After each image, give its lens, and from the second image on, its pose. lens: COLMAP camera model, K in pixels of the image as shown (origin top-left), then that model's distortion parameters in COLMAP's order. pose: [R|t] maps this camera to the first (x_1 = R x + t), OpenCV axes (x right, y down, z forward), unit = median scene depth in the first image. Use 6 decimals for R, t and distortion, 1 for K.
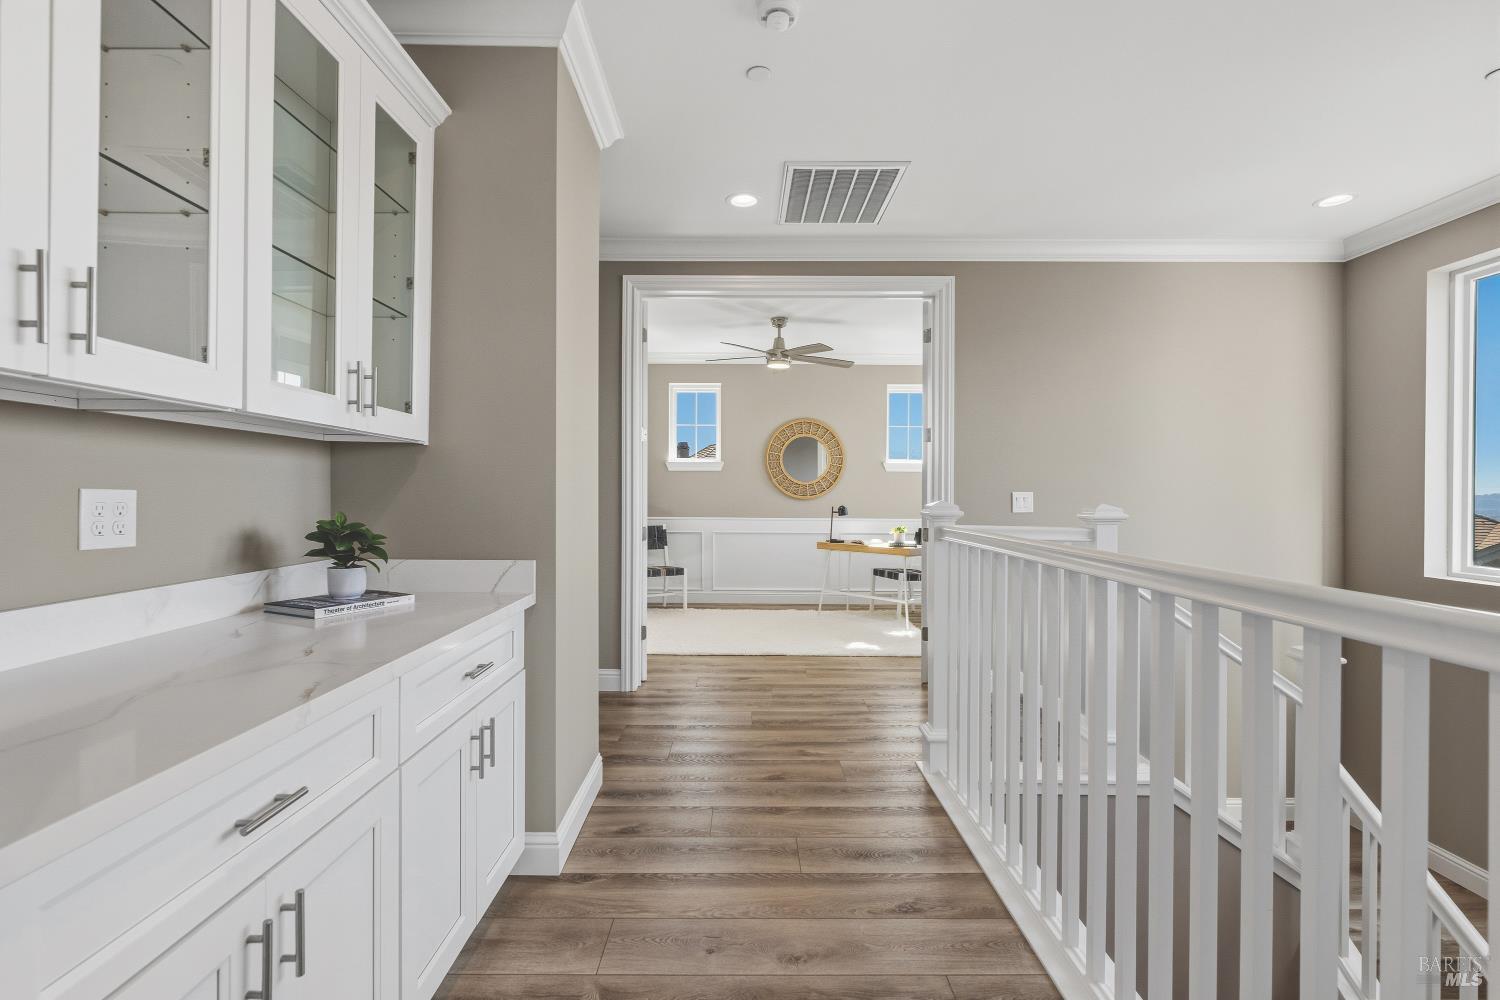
lens RADIAL K [[680.4, 0, 747.6], [0, 680.4, 487.7], [0, 0, 1]] dist [0.000293, 0.000044]
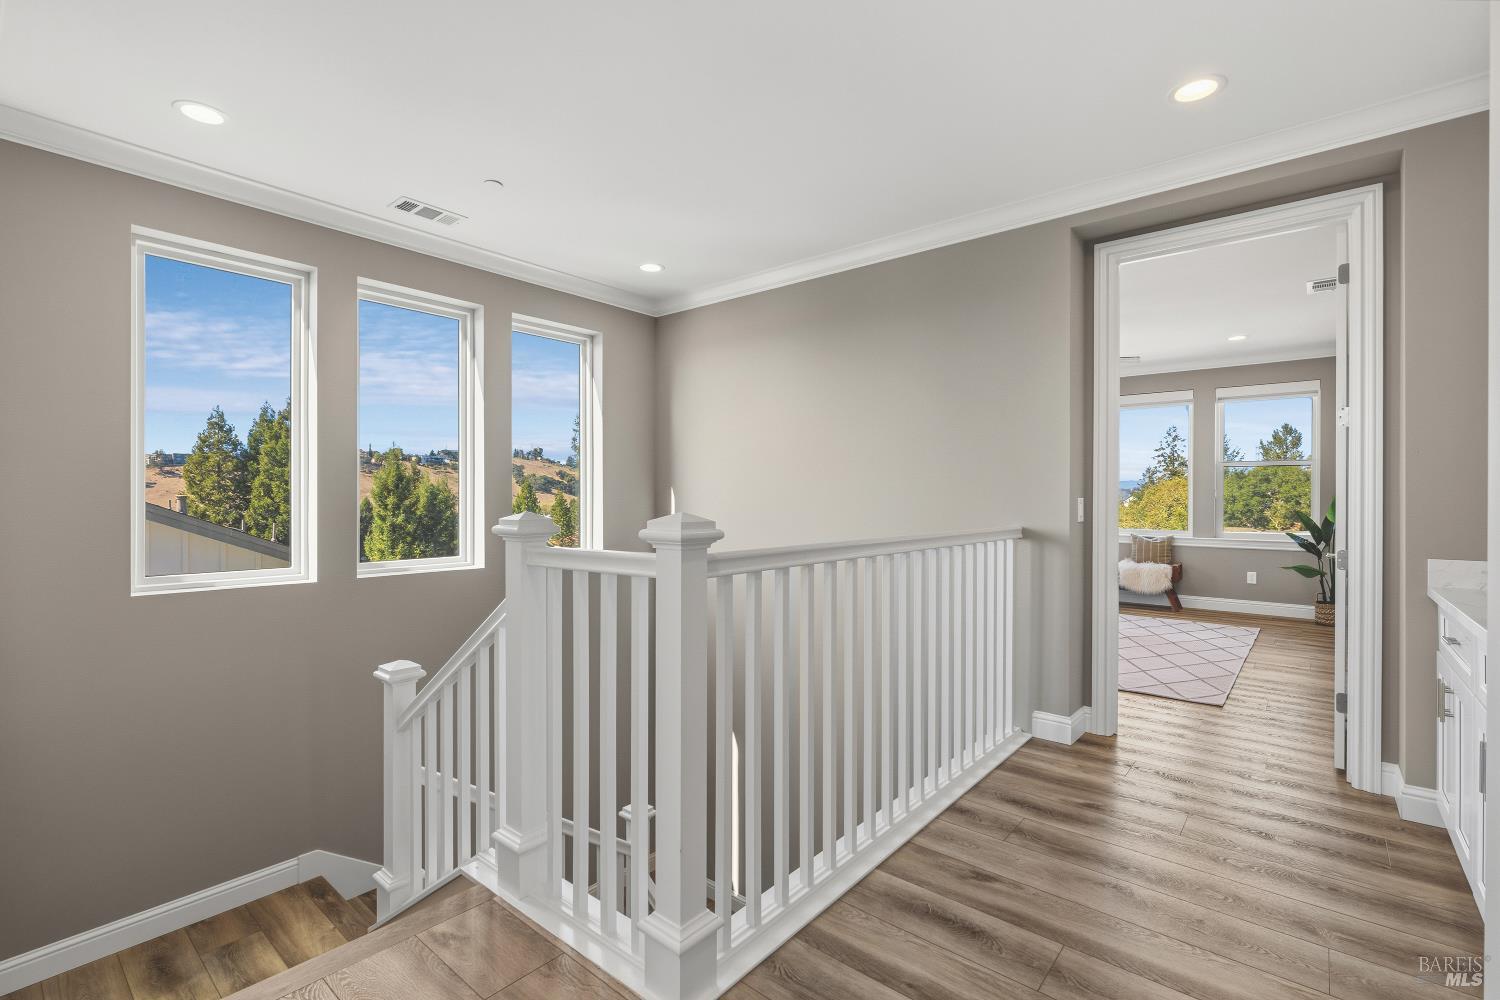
lens RADIAL K [[680.4, 0, 756.7], [0, 680.4, 503.7], [0, 0, 1]] dist [0.000293, 0.000044]
pose [[-0.766632, -0.006931, 0.642049, -0.425094], [-0.001588, 0.999959, 0.008898, 0.020152], [-0.642085, 0.005802, -0.766612, 4.753503]]
